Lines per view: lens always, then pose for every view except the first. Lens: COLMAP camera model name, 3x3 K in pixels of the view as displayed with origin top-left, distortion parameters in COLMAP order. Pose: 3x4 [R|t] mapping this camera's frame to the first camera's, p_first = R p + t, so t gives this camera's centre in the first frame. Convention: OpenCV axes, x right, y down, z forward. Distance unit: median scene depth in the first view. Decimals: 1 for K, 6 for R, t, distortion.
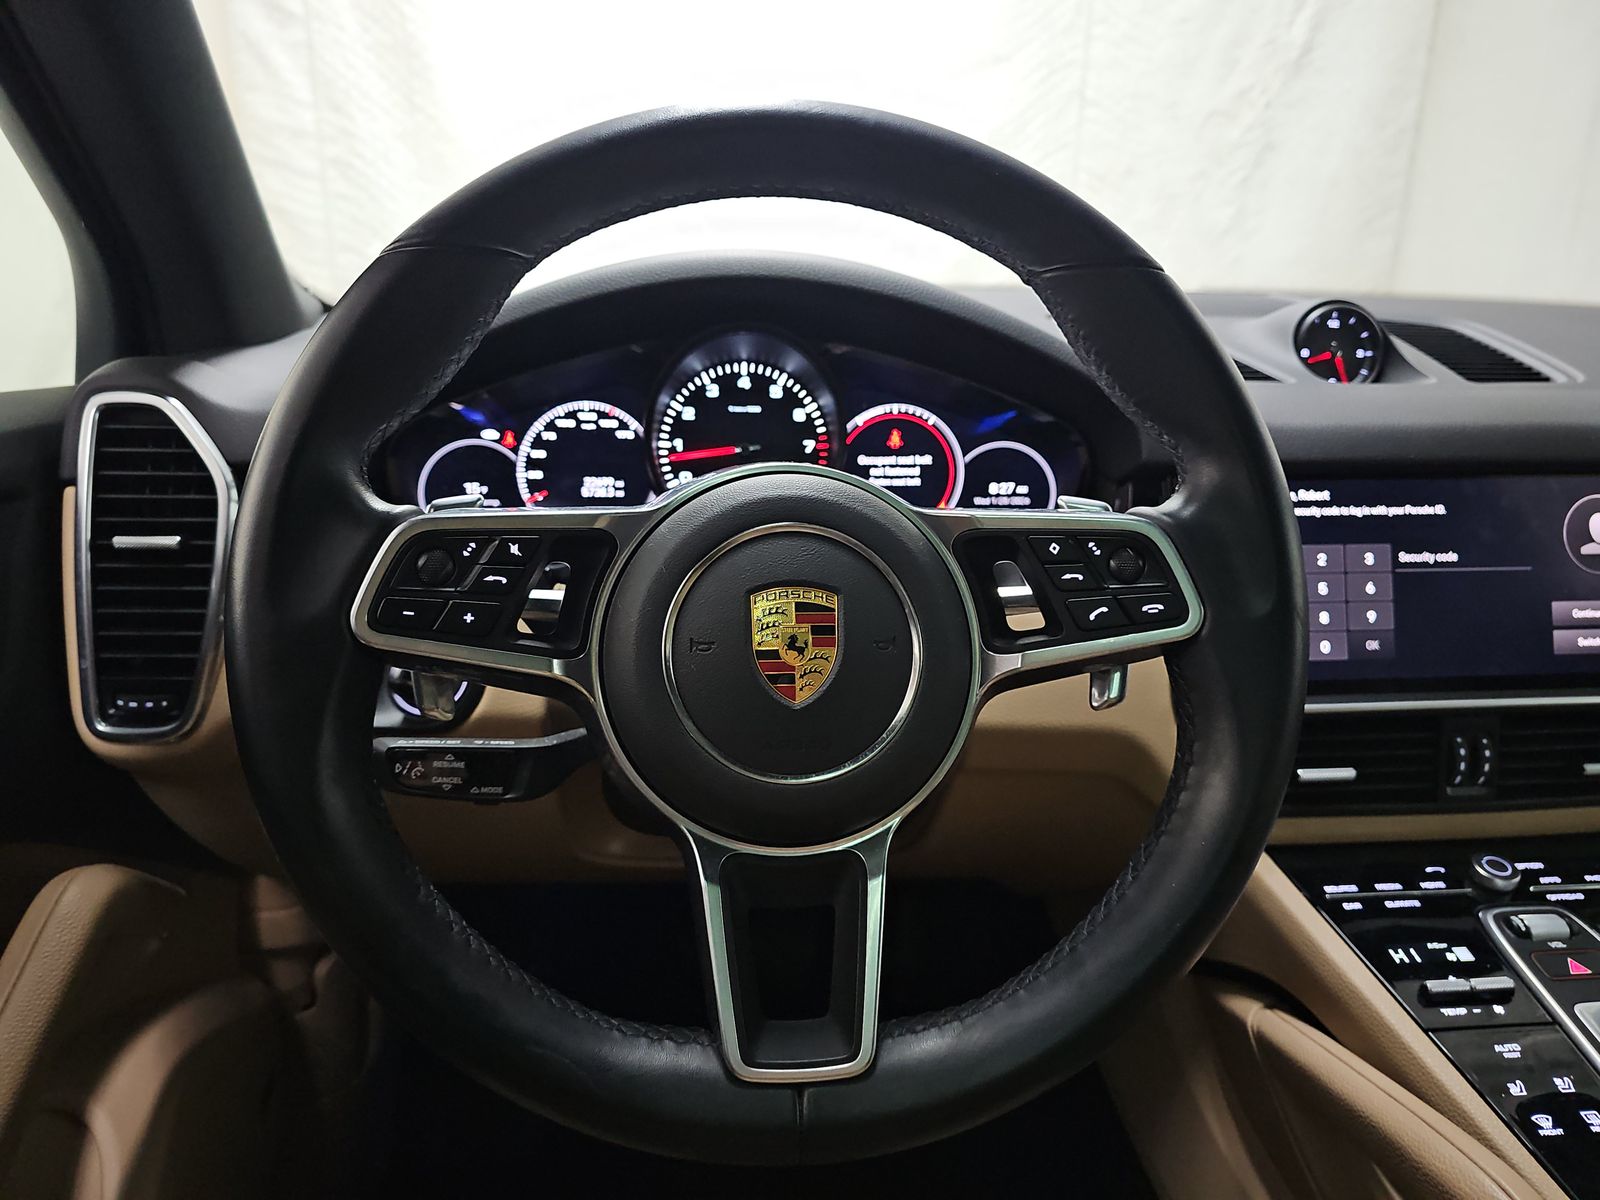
lens RADIAL K [[1037.8, 0, 800.0], [0, 1037.8, 600.0], [0, 0, 1]] dist [0.069666, -0.076158]
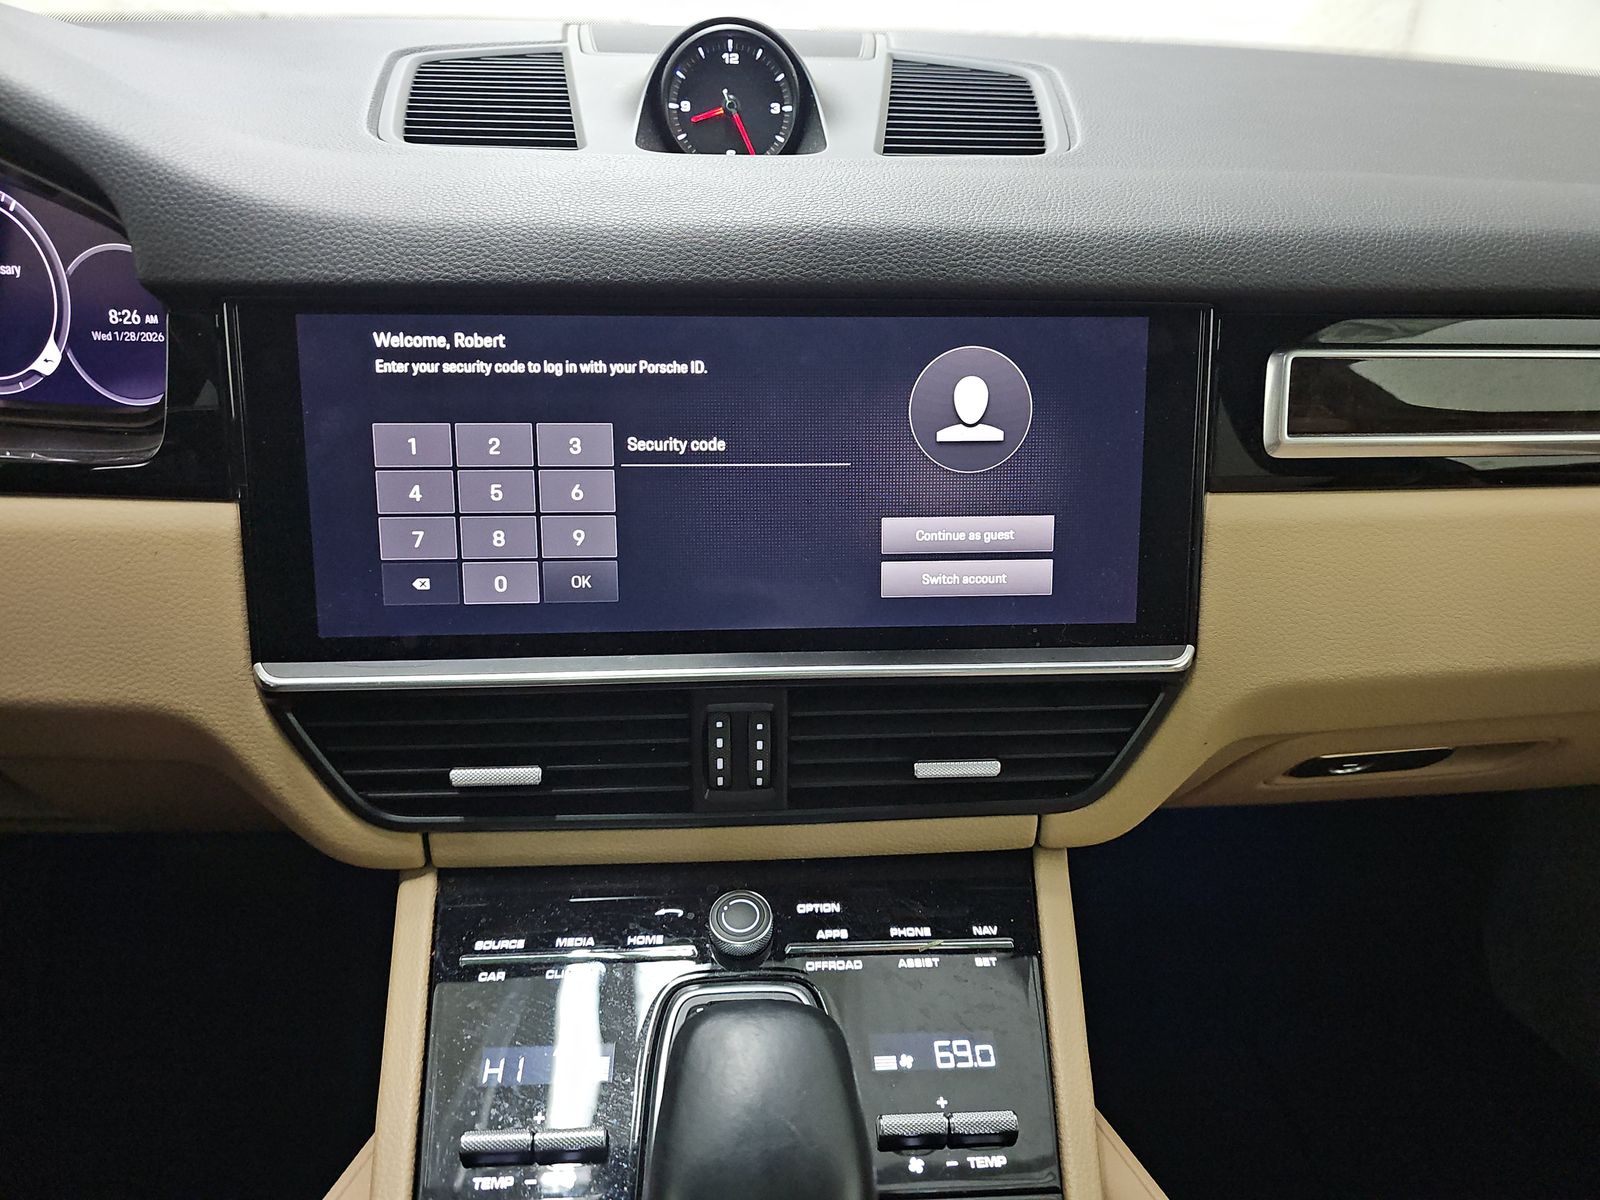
lens RADIAL K [[1037.8, 0, 800.0], [0, 1037.8, 600.0], [0, 0, 1]] dist [0.069666, -0.076158]
pose [[0.999298, 0.019225, -0.032155, 0.693453], [-0.013228, 0.984077, 0.177247, -0.060629], [0.035051, -0.176697, 0.983641, 0.371747]]
